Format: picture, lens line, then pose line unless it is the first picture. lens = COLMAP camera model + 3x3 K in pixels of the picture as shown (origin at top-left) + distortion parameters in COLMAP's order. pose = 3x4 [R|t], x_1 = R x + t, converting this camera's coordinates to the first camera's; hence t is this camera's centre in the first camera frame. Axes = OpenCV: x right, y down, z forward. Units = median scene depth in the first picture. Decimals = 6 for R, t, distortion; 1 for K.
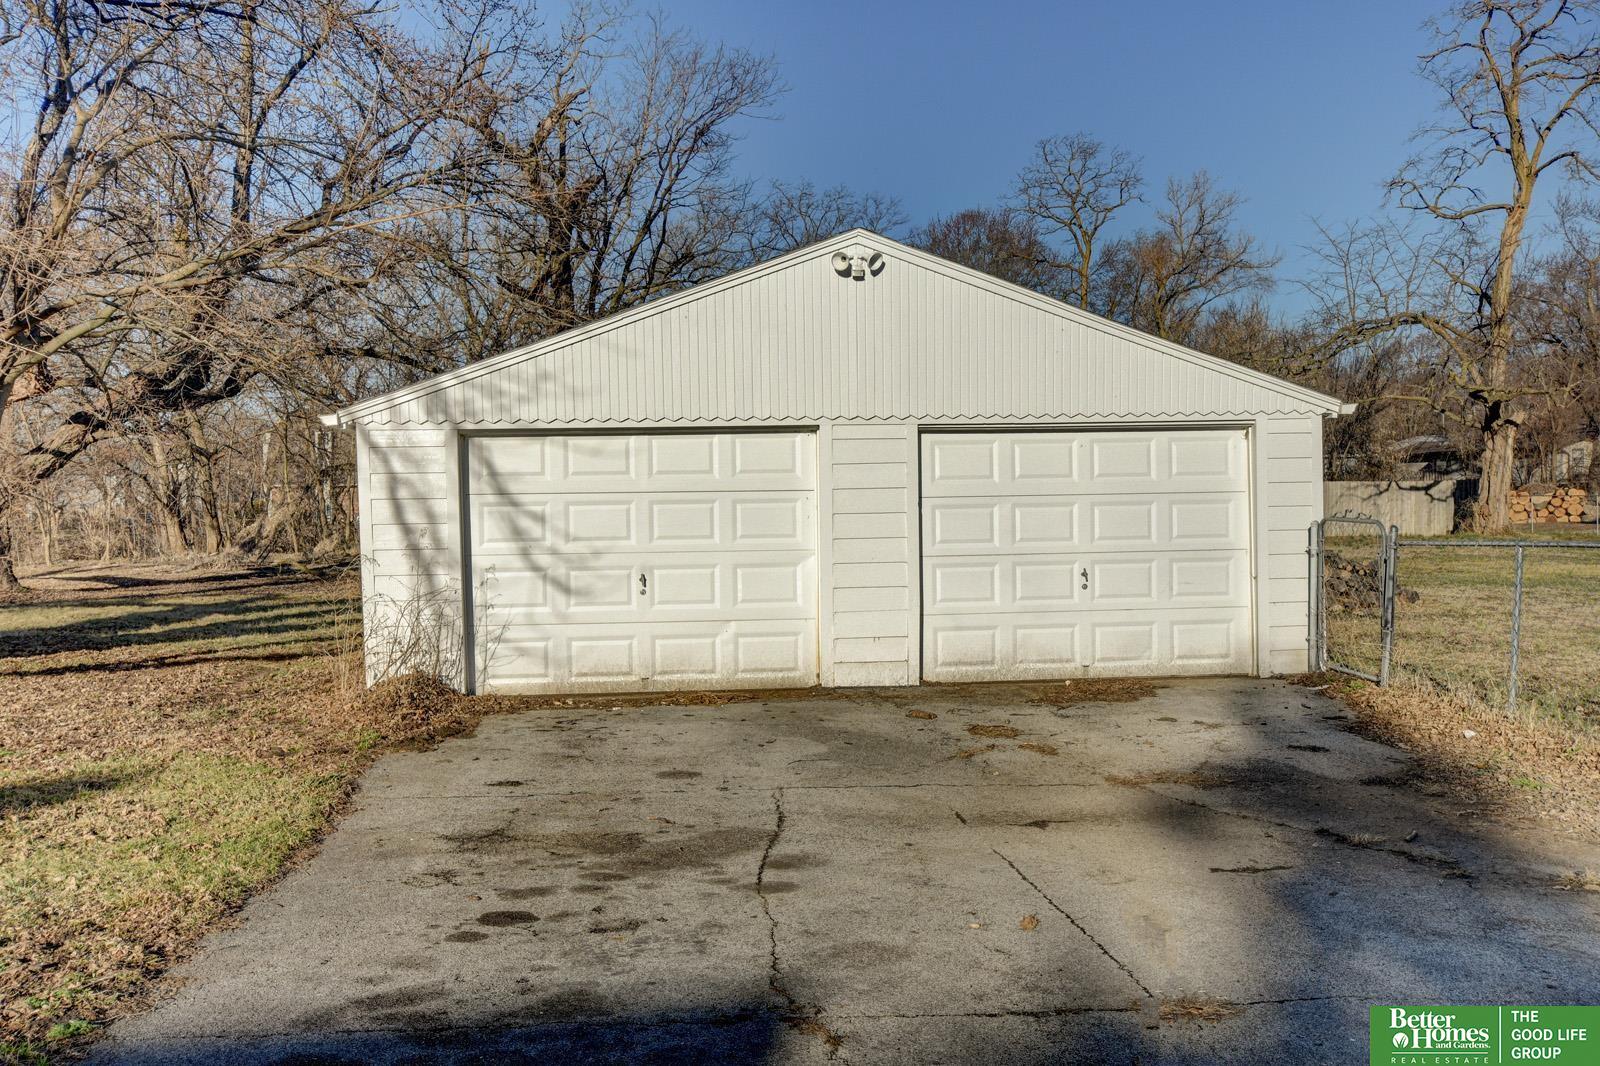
lens RADIAL K [[1404.0, 0, 800.0], [0, 1404.0, 533.0], [0, 0, 1]] dist [-0.008648, -0.007844]
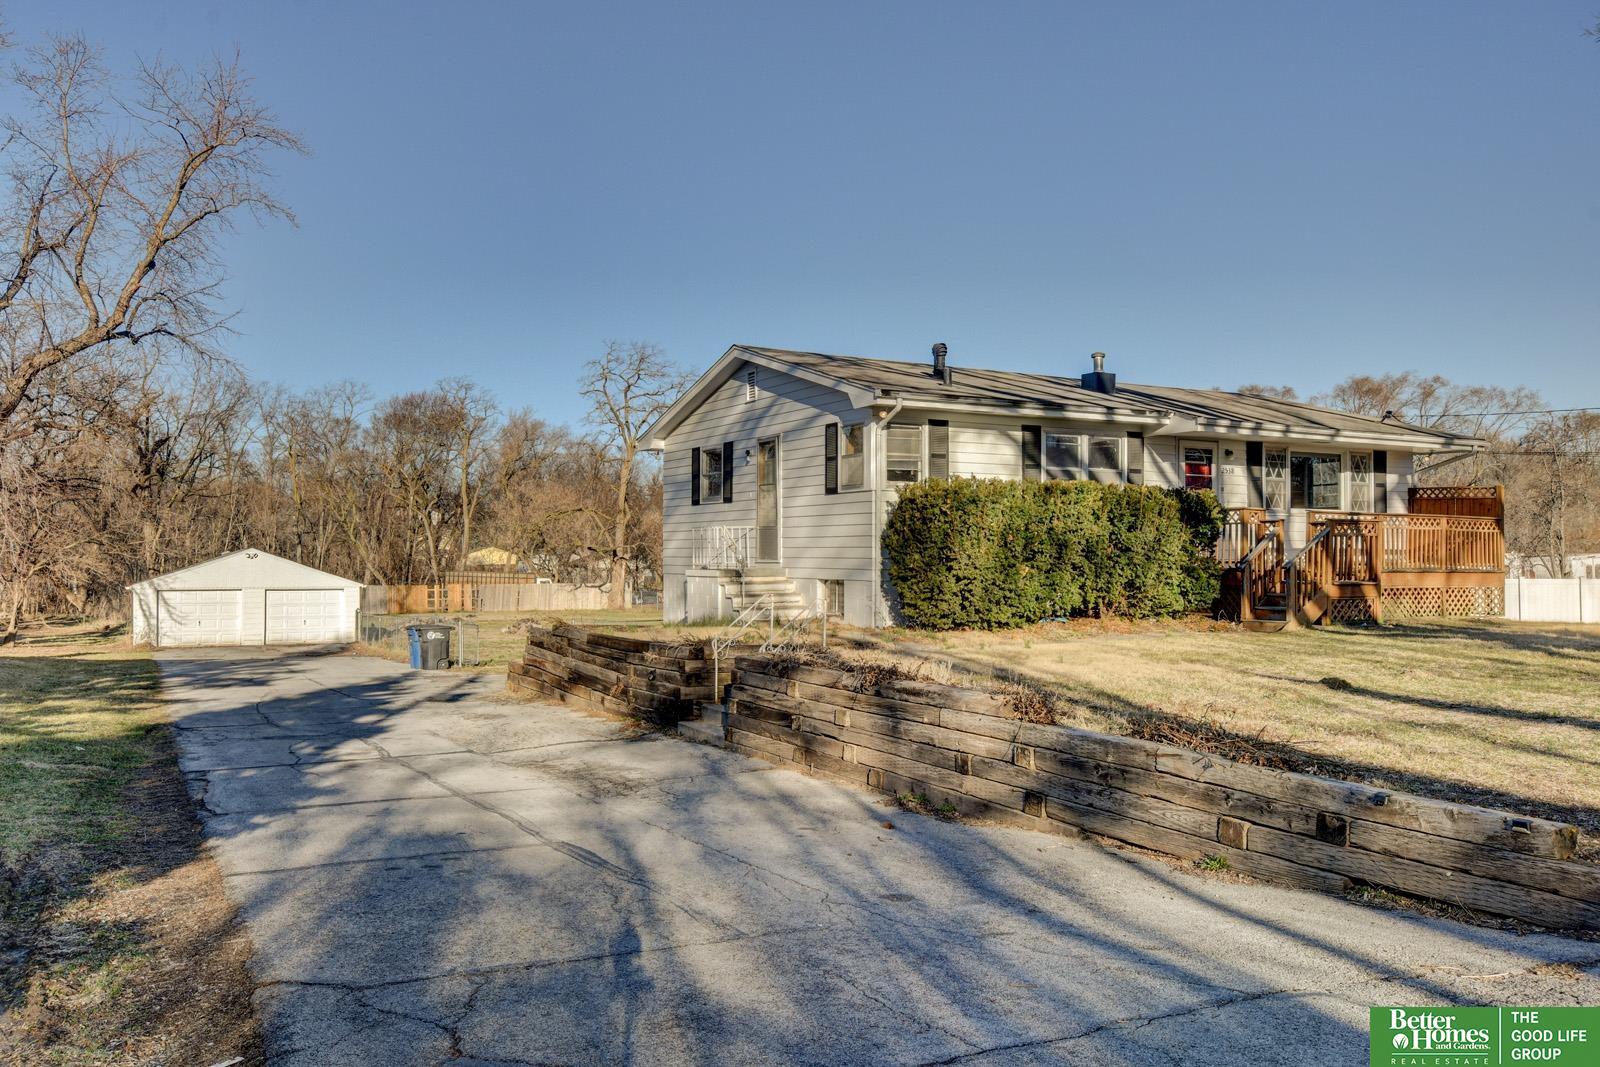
lens RADIAL K [[1245.4, 0, 800.0], [0, 1245.4, 533.5], [0, 0, 1]] dist [-0.001888, -0.000191]
pose [[0.933590, 0.024321, 0.357516, 0.264639], [-0.004531, 0.998416, -0.056088, -0.038321], [-0.358313, 0.050743, 0.932221, -3.588267]]
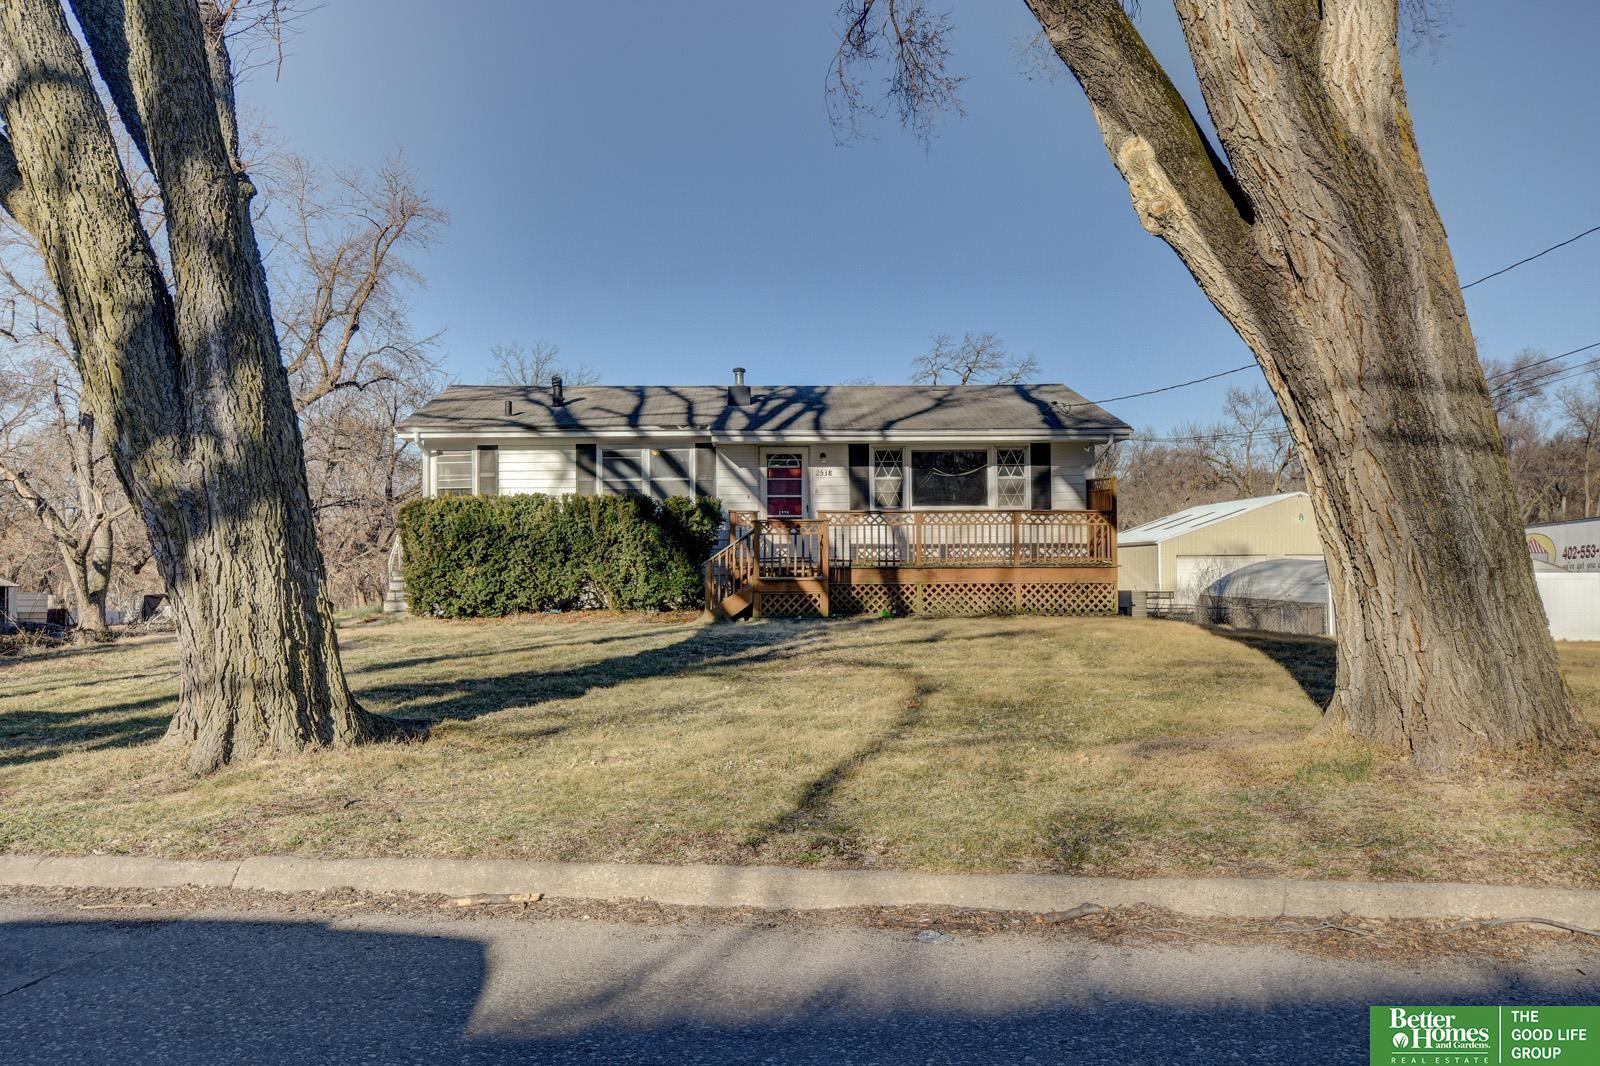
lens RADIAL K [[1404.0, 0, 800.0], [0, 1404.0, 533.0], [0, 0, 1]] dist [-0.008648, -0.007844]
pose [[0.993960, 0.005122, -0.109622, 1.915659], [-0.010922, 0.998568, -0.052379, -0.027999], [0.109197, 0.053260, 0.992592, -4.365710]]
